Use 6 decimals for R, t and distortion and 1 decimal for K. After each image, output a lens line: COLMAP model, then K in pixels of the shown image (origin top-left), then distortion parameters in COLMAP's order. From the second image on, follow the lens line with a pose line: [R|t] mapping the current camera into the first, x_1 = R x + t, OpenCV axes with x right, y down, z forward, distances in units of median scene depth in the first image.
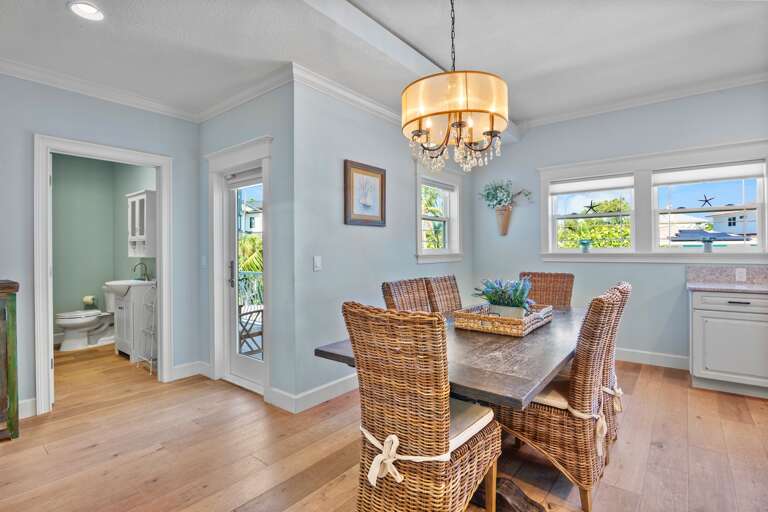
lens RADIAL K [[379.5, 0, 383.5], [0, 379.5, 252.5], [0, 0, 1]] dist [-0.017347, -0.001018]
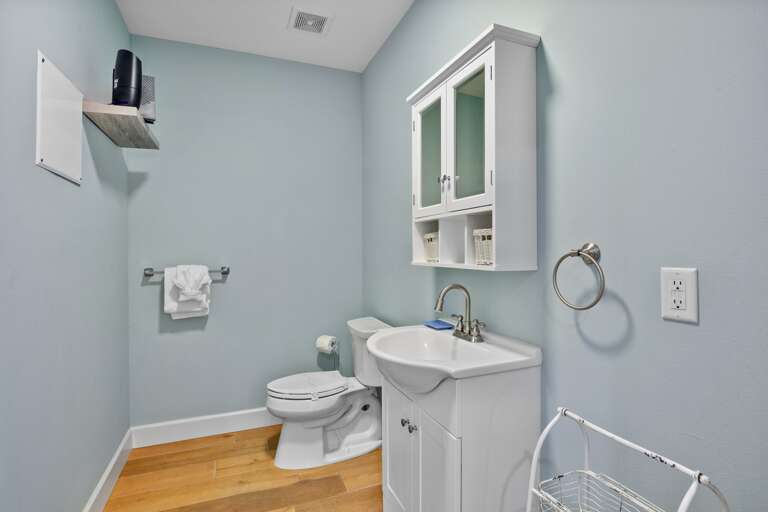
lens RADIAL K [[379.5, 0, 385.1], [0, 379.5, 249.4], [0, 0, 1]] dist [-0.017347, -0.001018]
pose [[0.871507, 0.003197, -0.490374, -0.652868], [0.000314, 0.999975, 0.007077, -0.006991], [0.490384, -0.006322, 0.871484, 0.835111]]
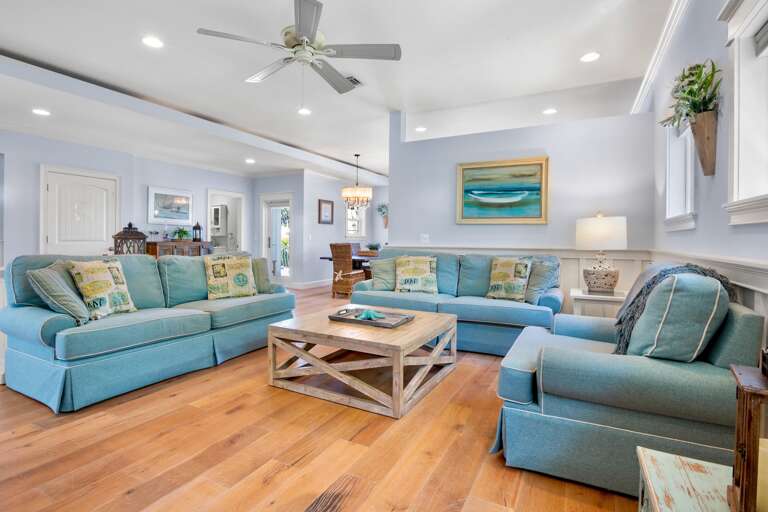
lens RADIAL K [[379.5, 0, 384.6], [0, 379.5, 249.7], [0, 0, 1]] dist [-0.017347, -0.001018]
pose [[0.981067, 0.005747, 0.193584, -0.144482], [-0.009673, 0.999766, 0.019343, 0.047844], [-0.193427, -0.020849, 0.980893, -1.510827]]
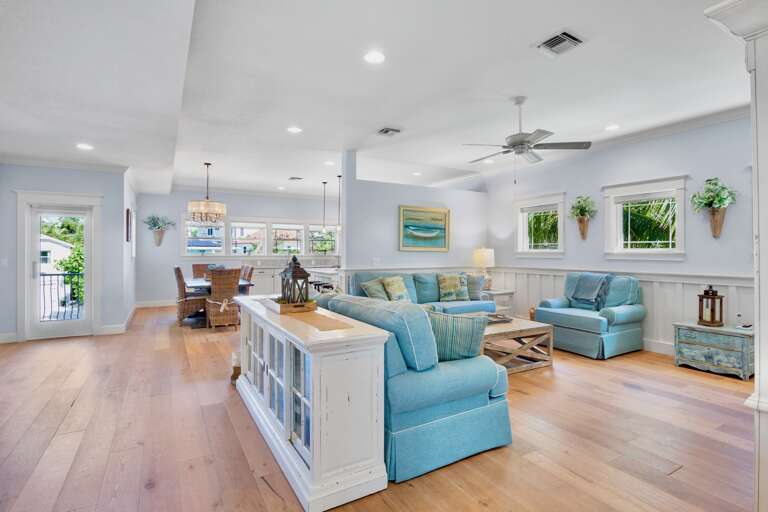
lens RADIAL K [[379.5, 0, 385.0], [0, 379.5, 251.0], [0, 0, 1]] dist [-0.017347, -0.001018]
pose [[0.355294, 0.005228, 0.934740, -1.283004], [0.002705, 0.999974, -0.006621, -0.004250], [-0.934751, 0.004881, 0.355270, -0.832901]]
